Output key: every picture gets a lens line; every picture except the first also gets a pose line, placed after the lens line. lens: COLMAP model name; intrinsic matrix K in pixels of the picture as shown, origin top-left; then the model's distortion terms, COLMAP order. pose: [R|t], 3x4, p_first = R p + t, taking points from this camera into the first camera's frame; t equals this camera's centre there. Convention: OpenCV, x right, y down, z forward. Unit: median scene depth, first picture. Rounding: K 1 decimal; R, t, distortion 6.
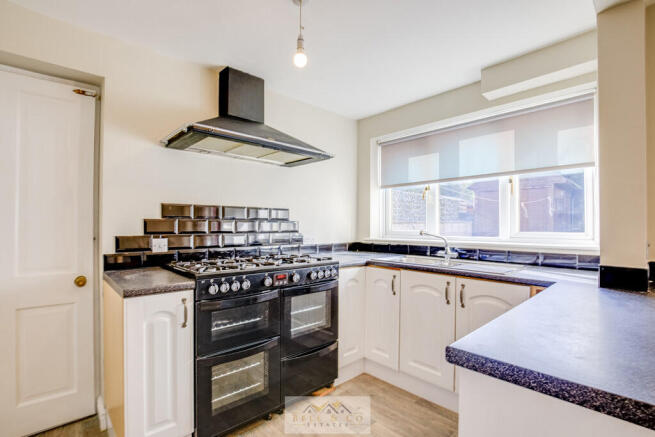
lens RADIAL K [[301.7, 0, 311.6], [0, 301.7, 233.2], [0, 0, 1]] dist [-0.002576, -0.000444]
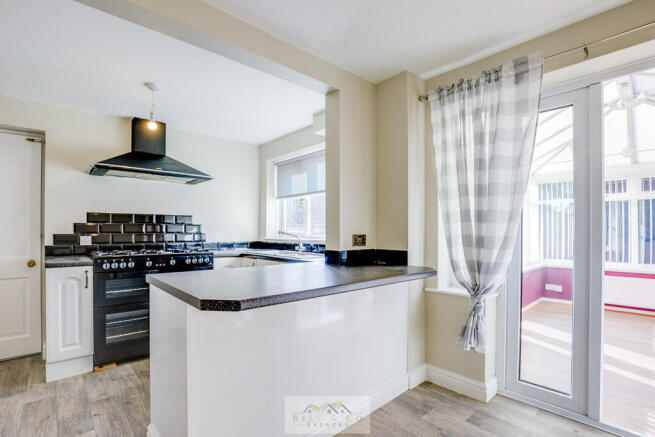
lens RADIAL K [[313.7, 0, 303.6], [0, 313.7, 238.7], [0, 0, 1]] dist [-0.000453, 0.001068]
pose [[0.999688, 0.000304, -0.024978, 0.598371], [-0.000313, 1.000000, -0.000352, 0.030710], [0.024978, 0.000359, 0.999688, -0.508652]]
